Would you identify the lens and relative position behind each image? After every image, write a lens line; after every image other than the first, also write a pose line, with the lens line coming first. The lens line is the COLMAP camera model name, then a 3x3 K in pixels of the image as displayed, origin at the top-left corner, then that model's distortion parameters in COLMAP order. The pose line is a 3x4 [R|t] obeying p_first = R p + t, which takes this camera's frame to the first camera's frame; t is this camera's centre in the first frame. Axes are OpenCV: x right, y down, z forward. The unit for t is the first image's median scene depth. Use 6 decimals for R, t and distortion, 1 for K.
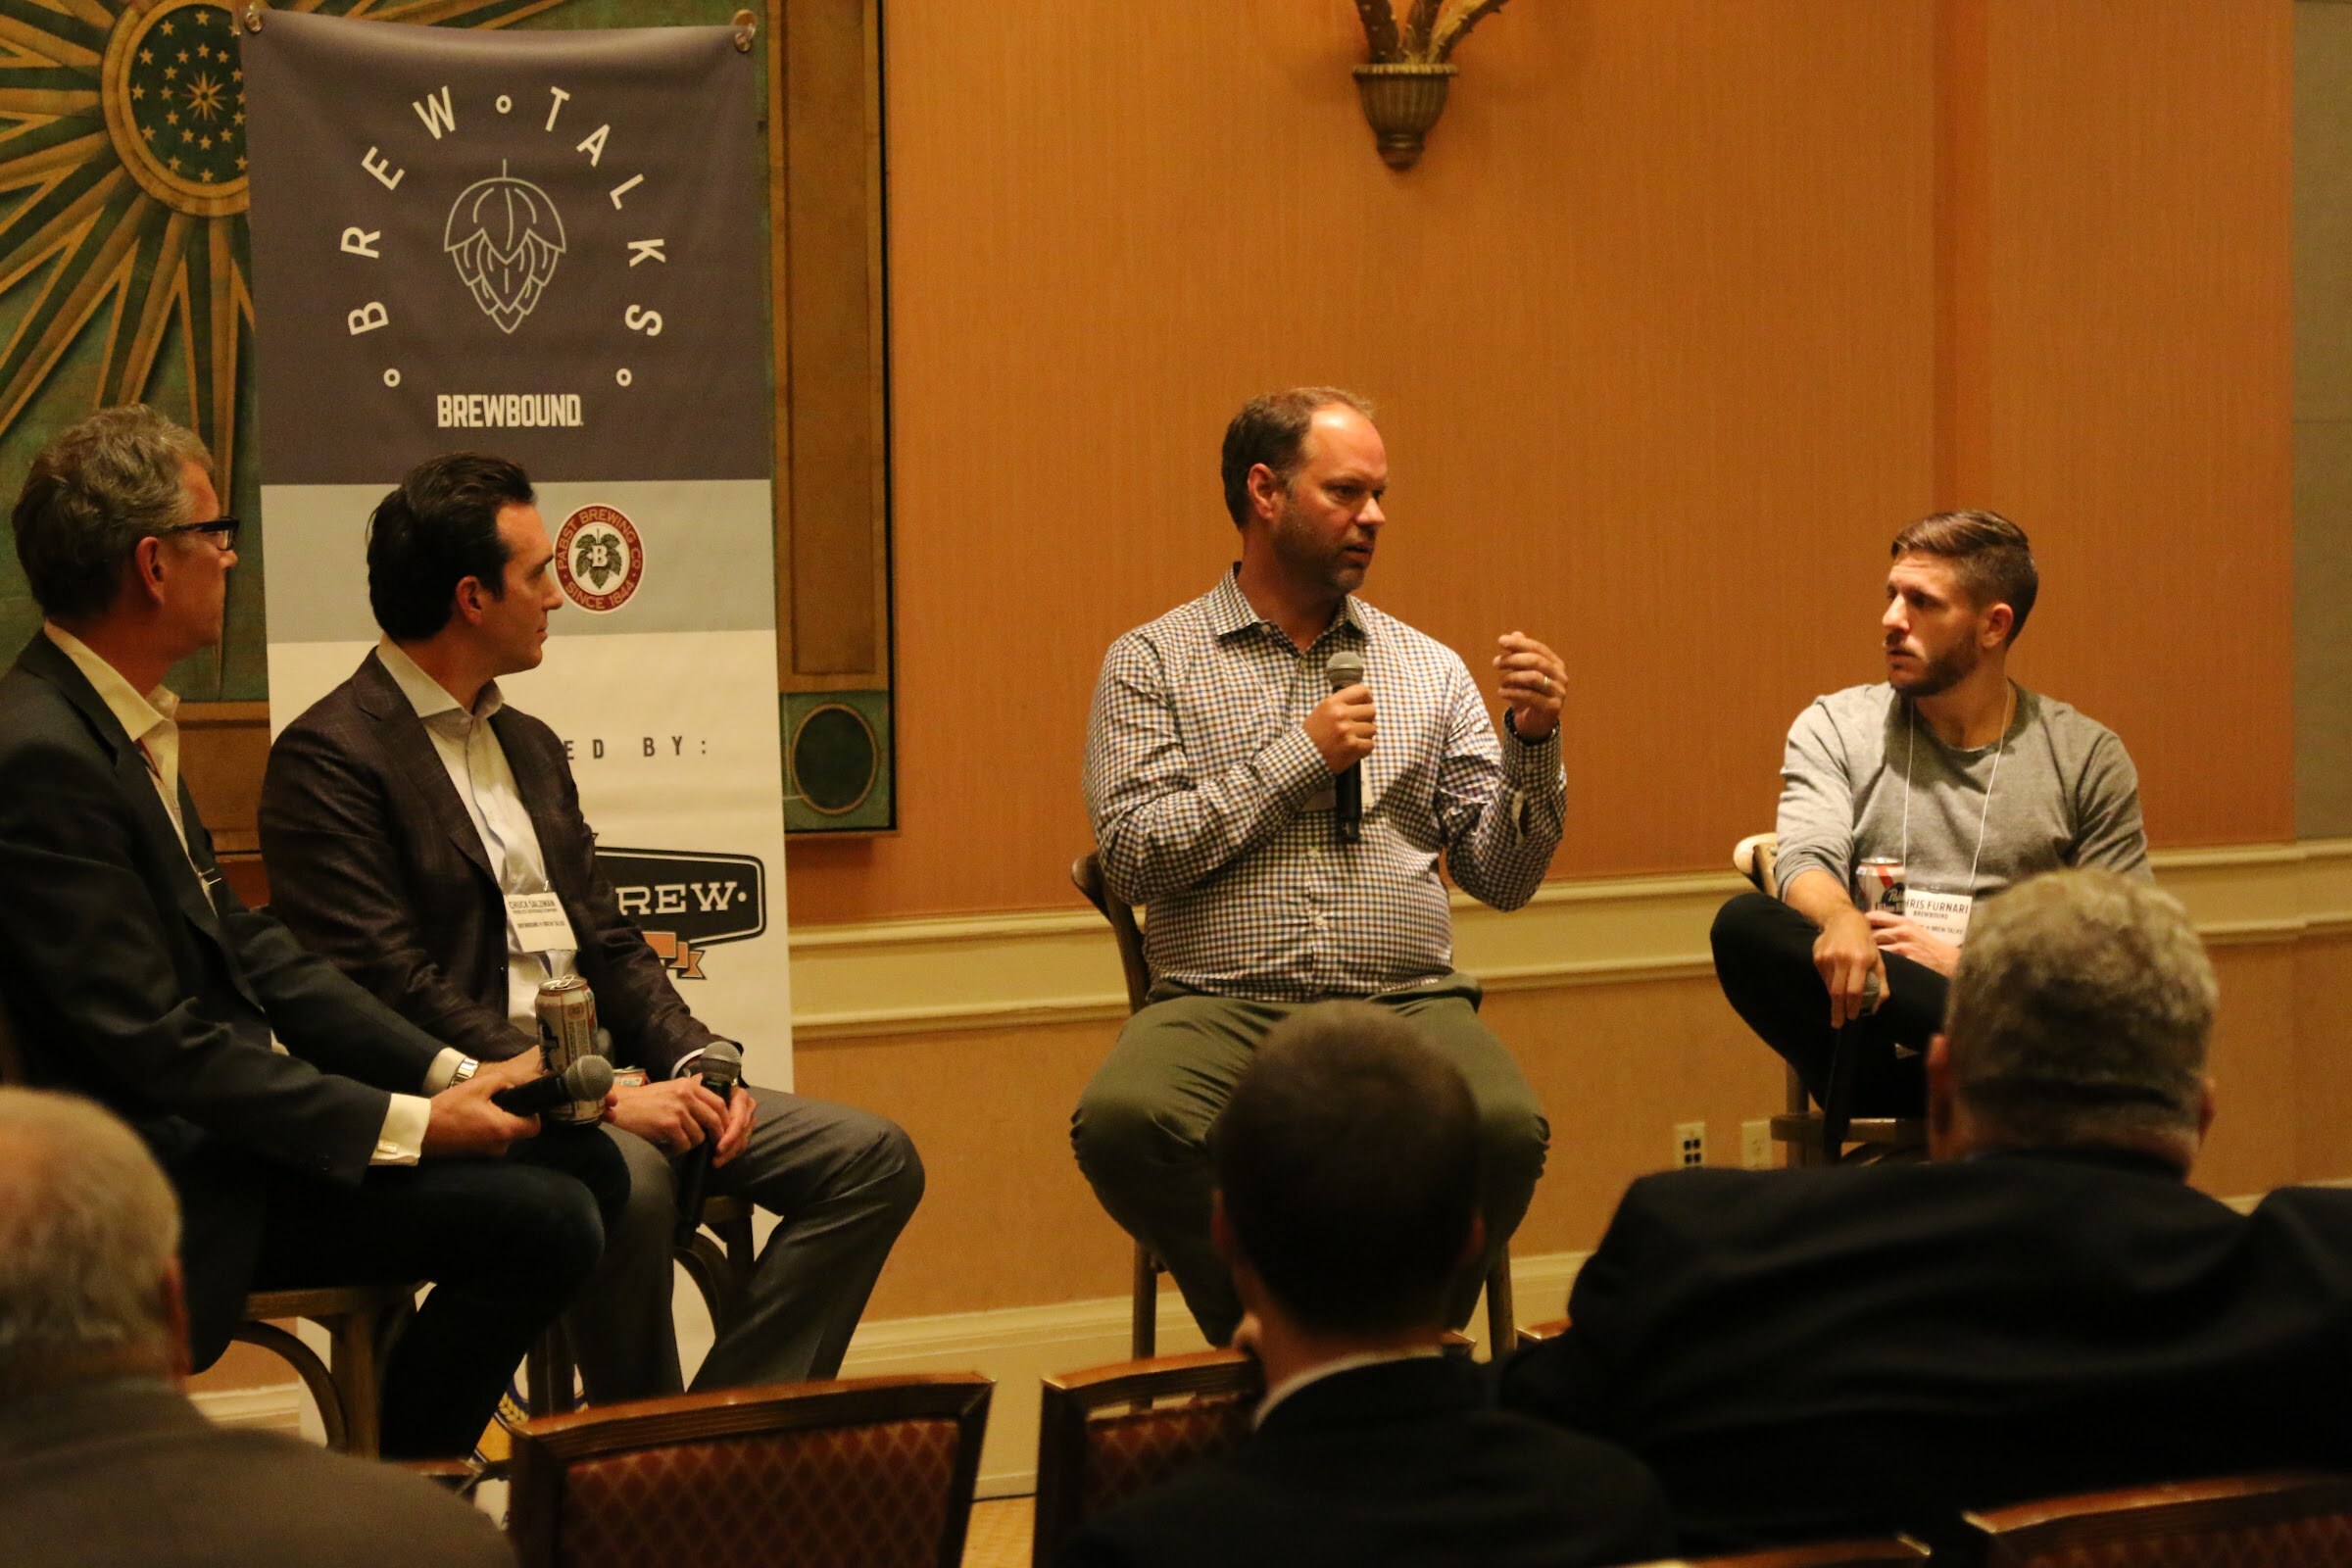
lens RADIAL K [[9725.8, 0, 987.1], [0, 9725.8, 783.0], [0, 0, 1]] dist [0.637870, -3.254634]
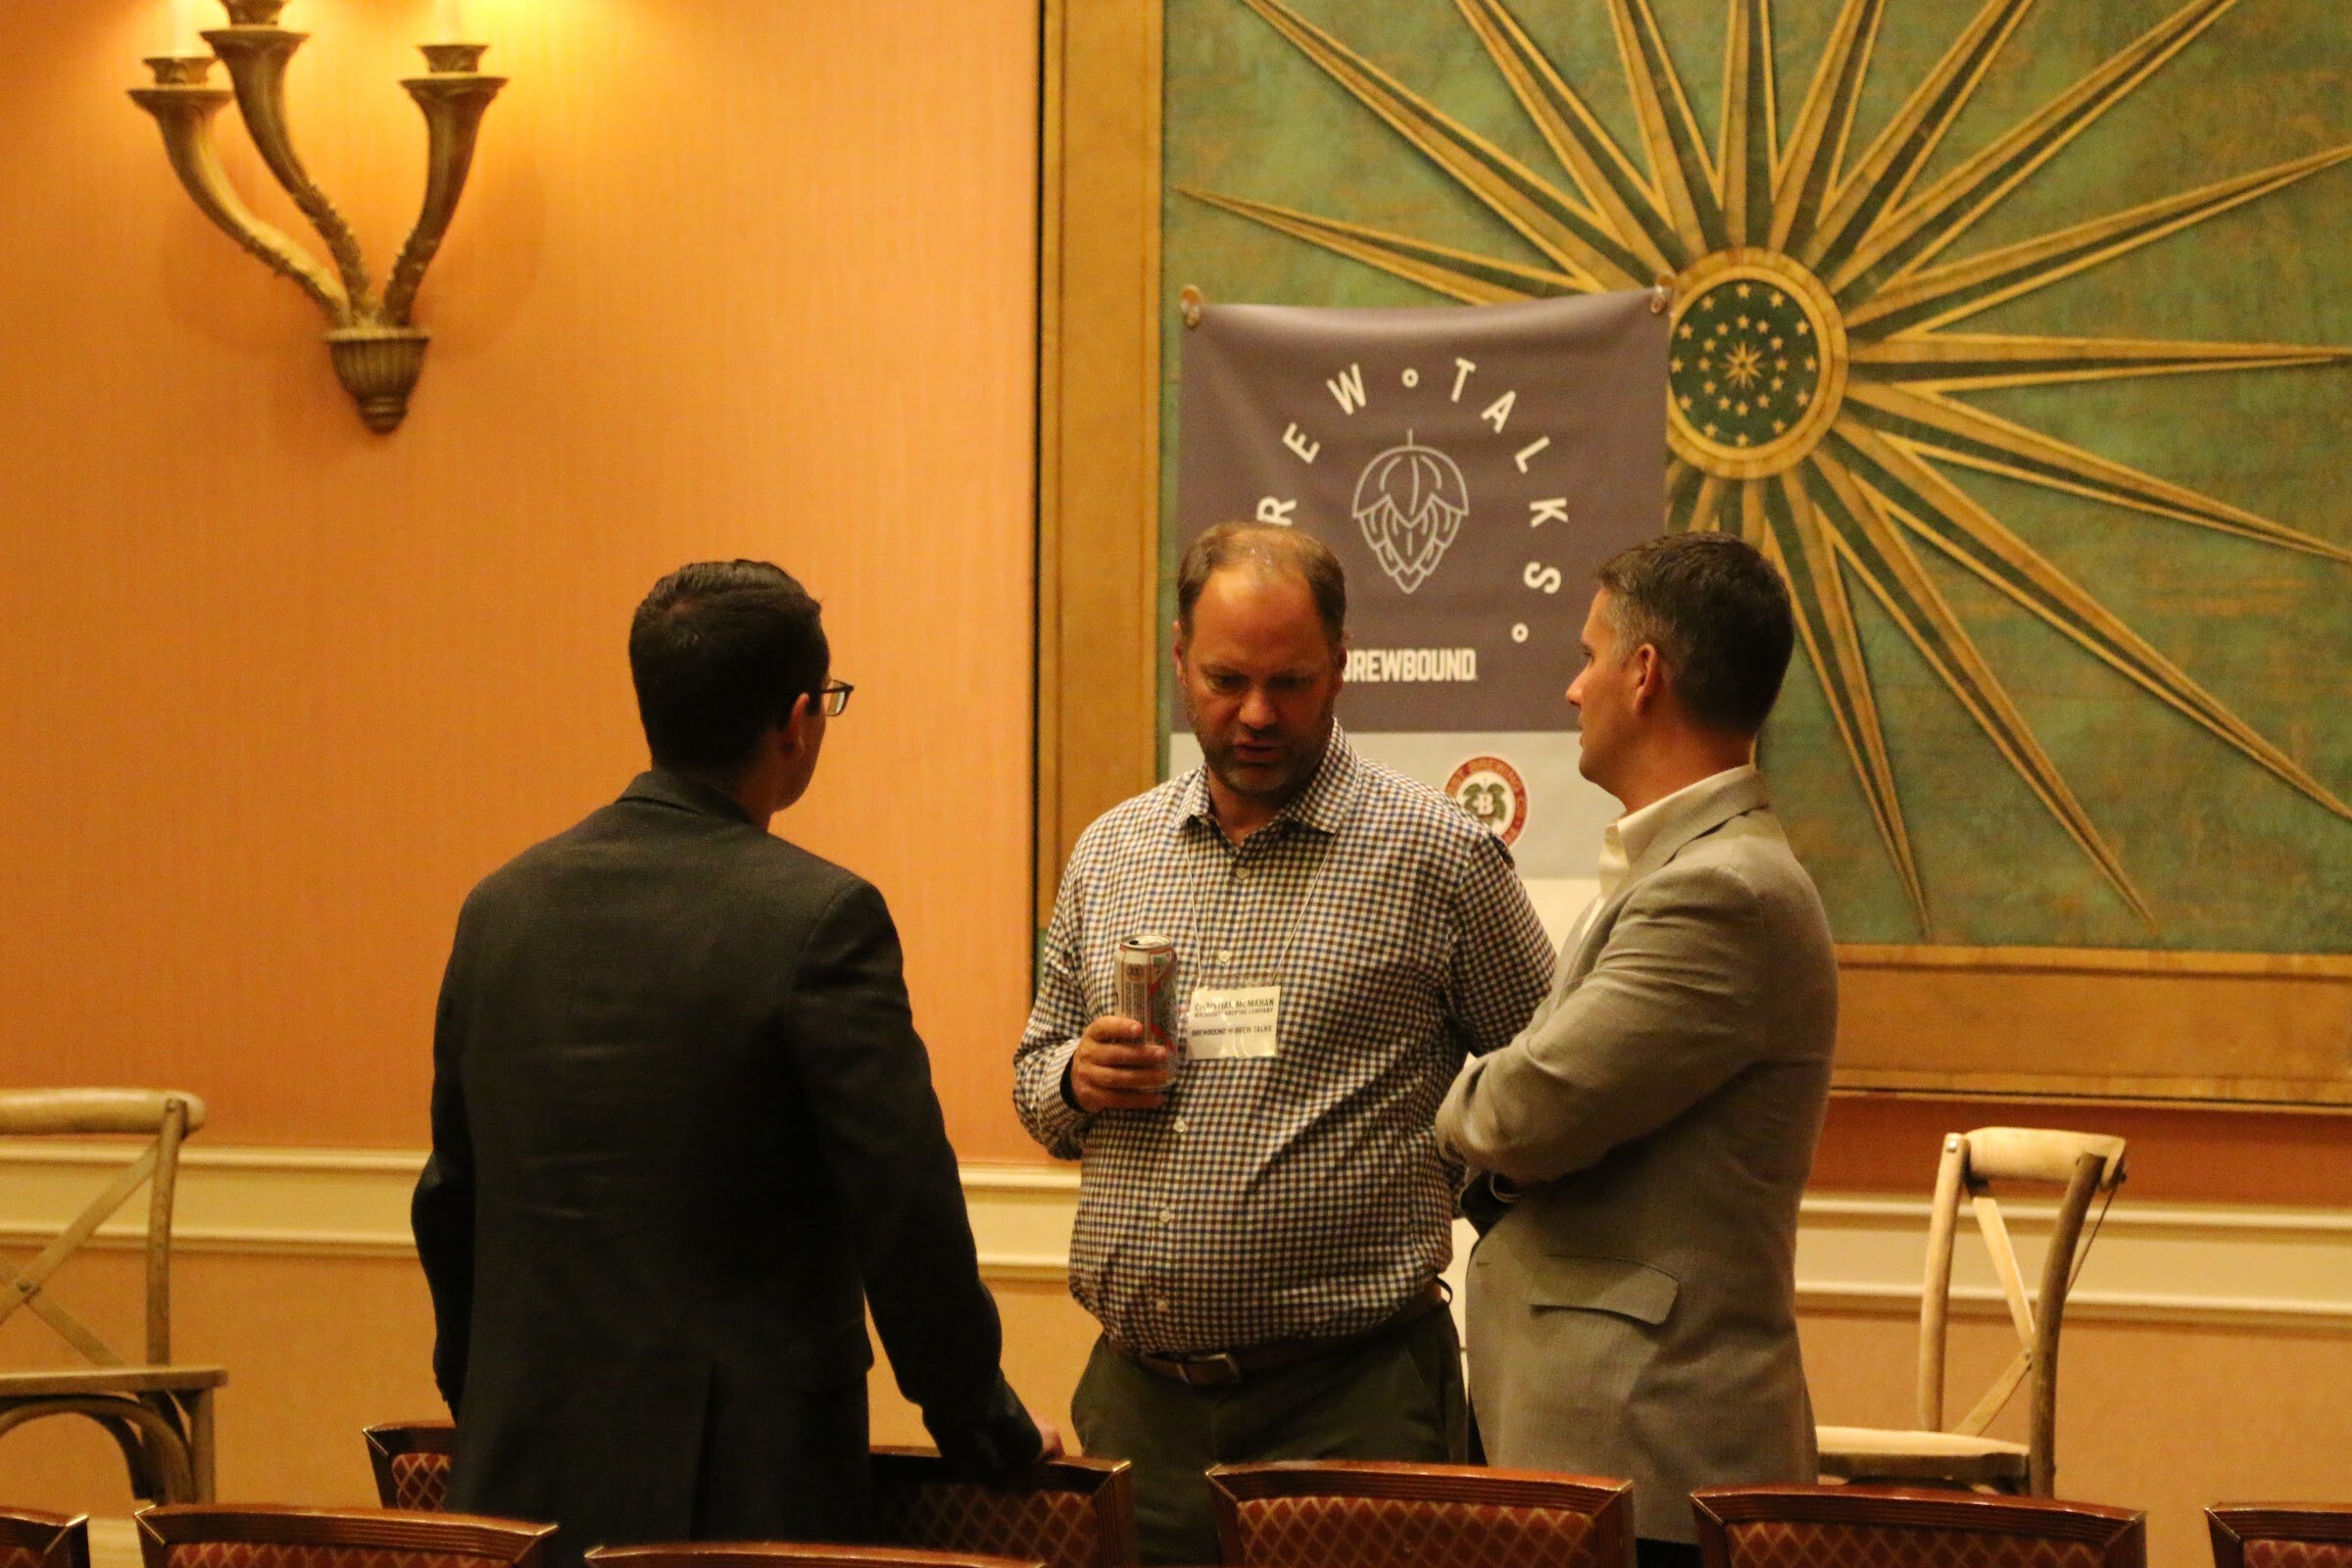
lens RADIAL K [[9725.8, 0, 987.1], [0, 9725.8, 783.0], [0, 0, 1]] dist [0.637870, -3.254634]
pose [[0.338553, 0.013995, -0.940843, 0.893387], [-0.028806, 0.999575, 0.004504, -0.027295], [0.940506, 0.025577, 0.338813, 0.566283]]
